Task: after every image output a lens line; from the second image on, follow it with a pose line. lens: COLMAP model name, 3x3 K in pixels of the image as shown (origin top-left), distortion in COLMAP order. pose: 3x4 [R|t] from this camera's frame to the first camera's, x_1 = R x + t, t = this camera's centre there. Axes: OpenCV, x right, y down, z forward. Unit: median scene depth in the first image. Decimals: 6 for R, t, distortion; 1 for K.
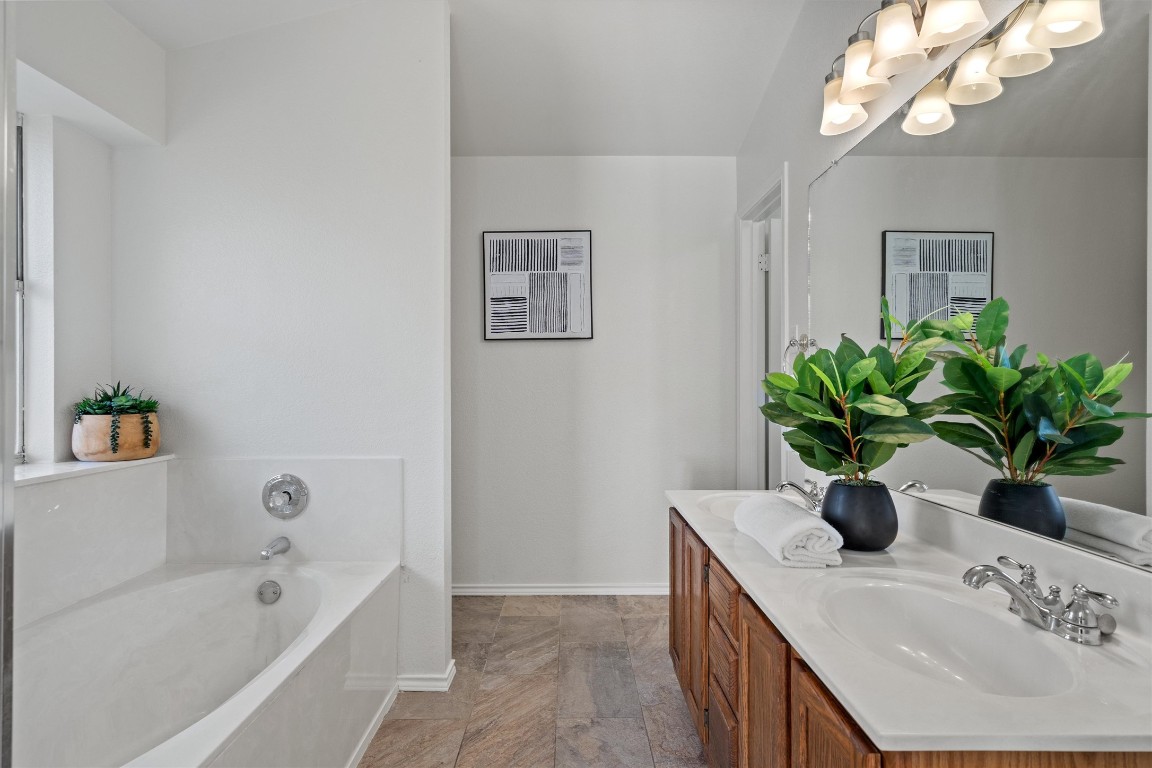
lens RADIAL K [[581.8, 0, 570.3], [0, 581.8, 388.3], [0, 0, 1]] dist [0.000263, 0.000568]
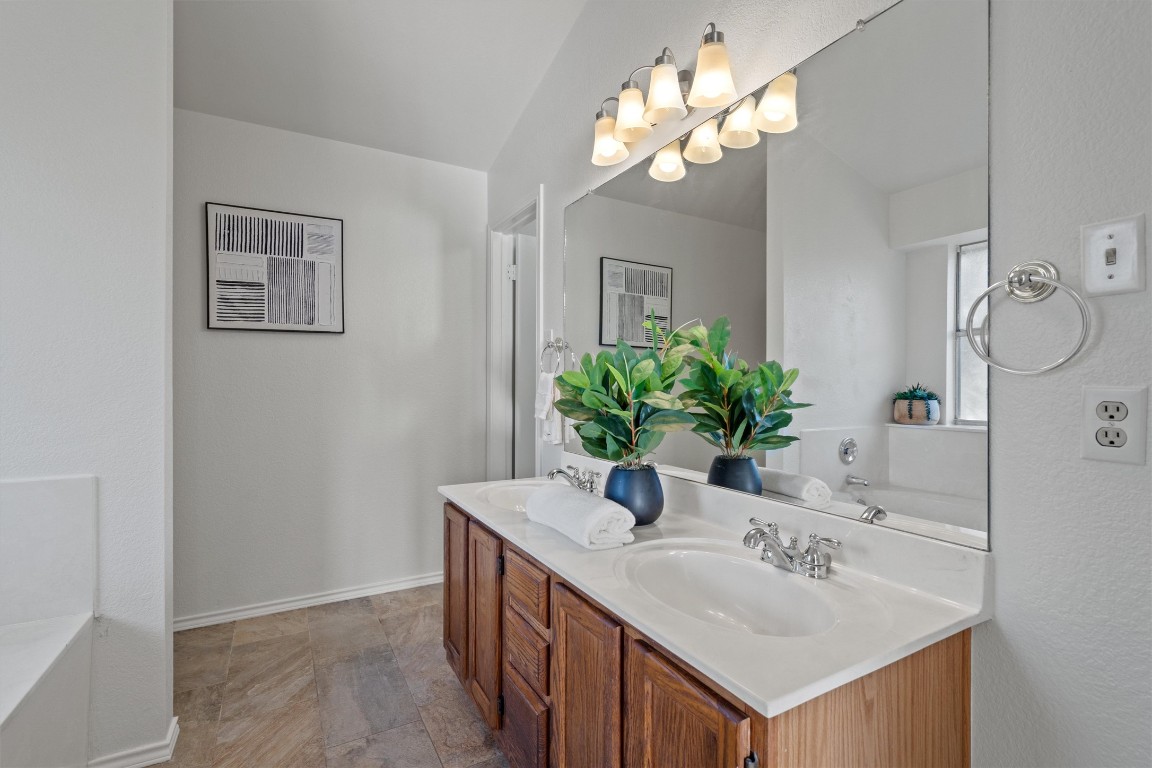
lens RADIAL K [[524.4, 0, 575.0], [0, 524.4, 384.3], [0, 0, 1]] dist [-0.004946, 0.001120]
pose [[0.872781, 0.001455, 0.488111, -0.084618], [-0.001176, 0.999999, -0.000878, -0.001189], [-0.488111, 0.000193, 0.872781, 0.103246]]
